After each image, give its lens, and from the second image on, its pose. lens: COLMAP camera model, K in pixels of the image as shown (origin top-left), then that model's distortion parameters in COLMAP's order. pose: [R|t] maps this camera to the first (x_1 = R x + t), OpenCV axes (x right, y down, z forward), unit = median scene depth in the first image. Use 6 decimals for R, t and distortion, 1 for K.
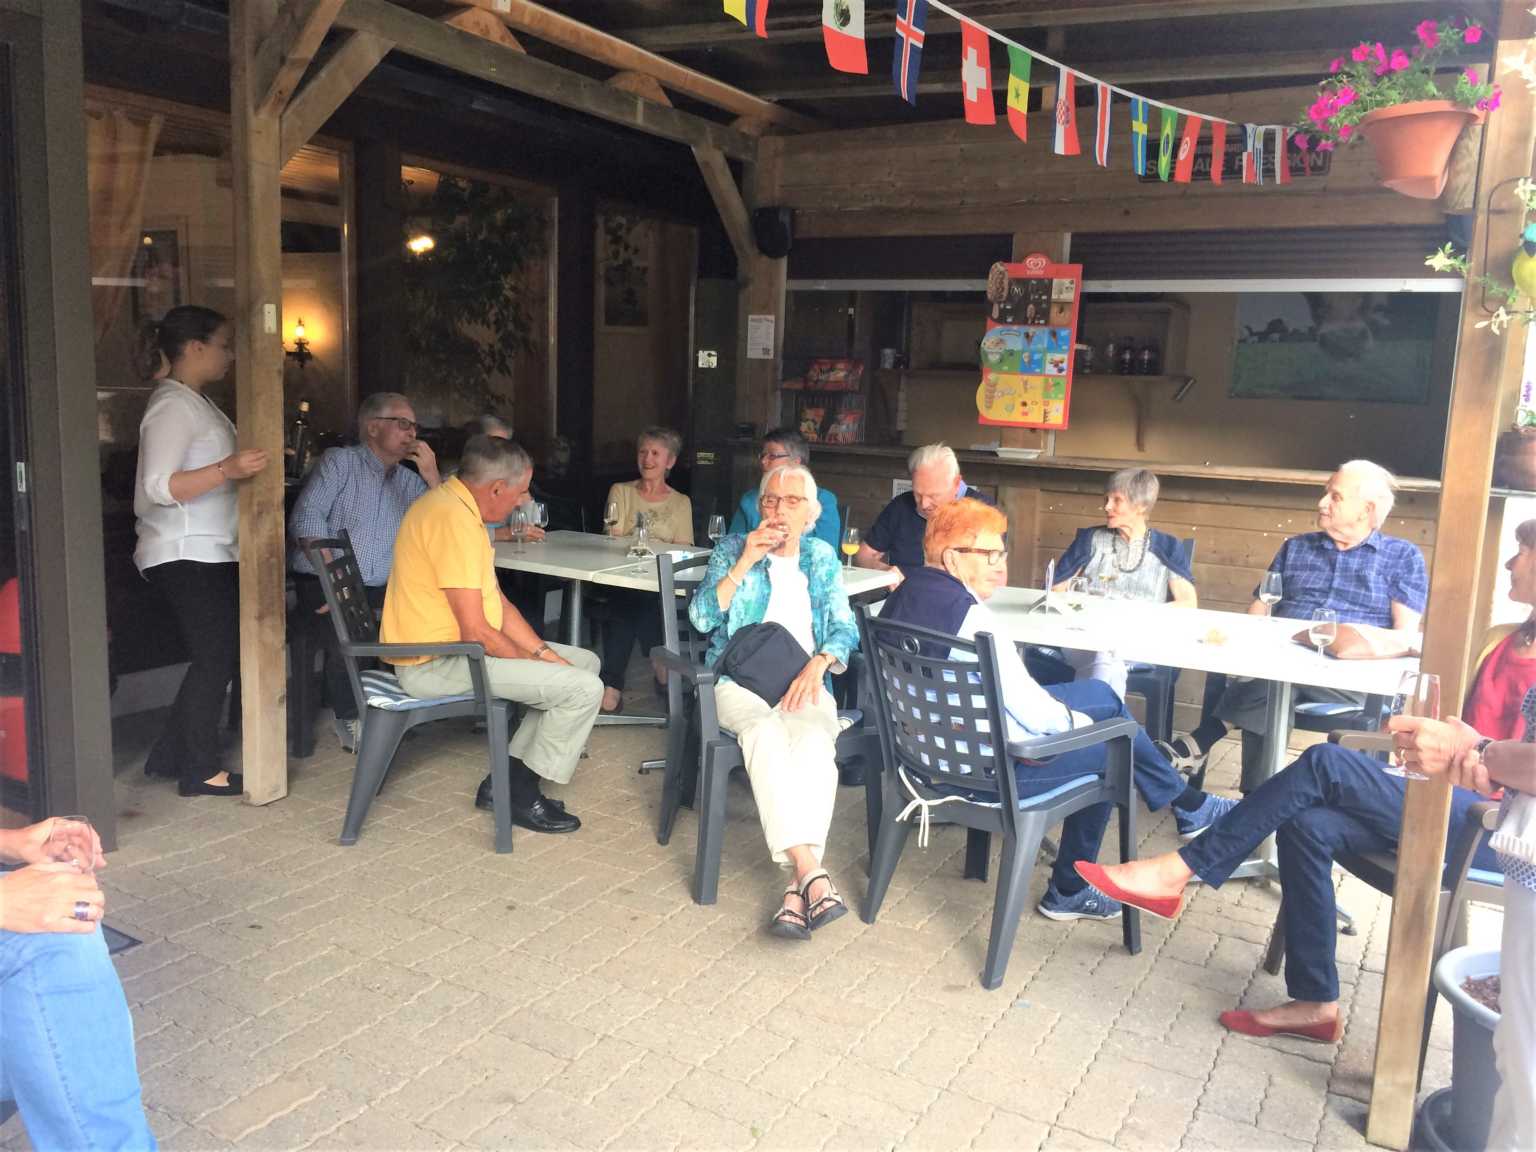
lens RADIAL K [[1294.8, 0, 768.0], [0, 1294.8, 576.0], [0, 0, 1]] dist [0.076477, -0.124789]
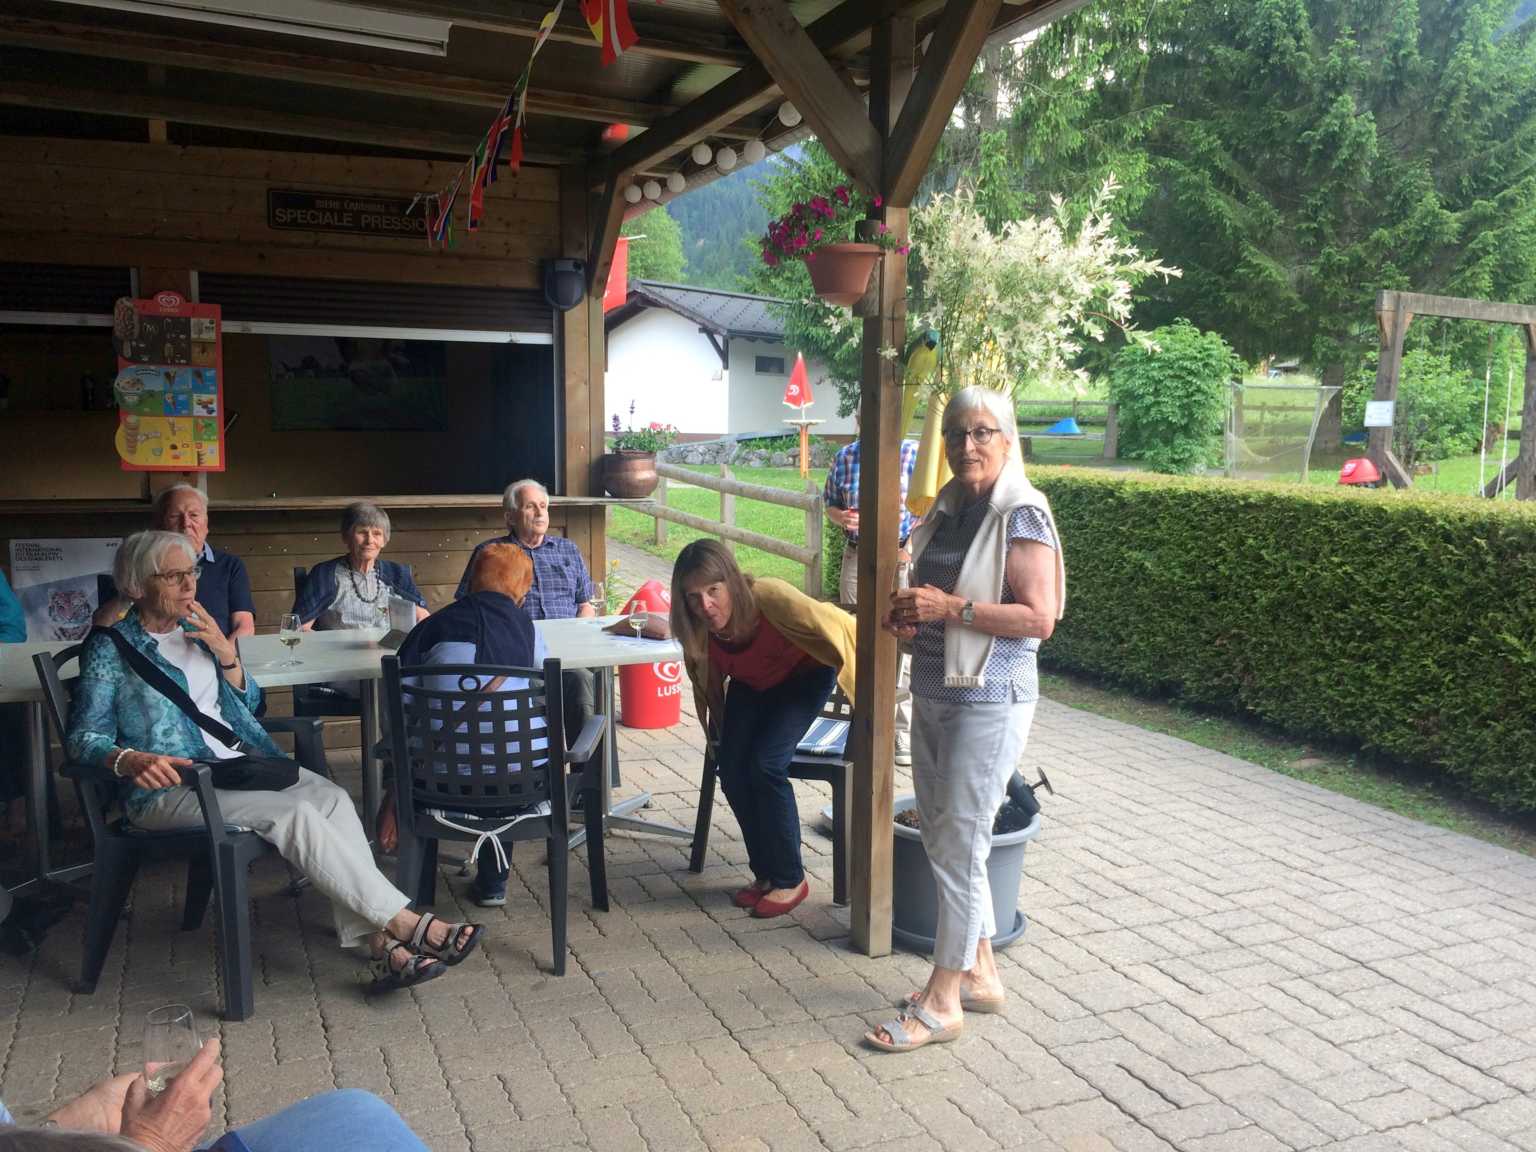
lens RADIAL K [[1294.8, 0, 768.0], [0, 1294.8, 576.0], [0, 0, 1]] dist [0.076477, -0.124789]
pose [[0.612861, -0.125139, 0.780219, -0.297707], [0.135220, 0.989425, 0.052478, -0.030765], [-0.778535, 0.073340, 0.623302, 0.072271]]
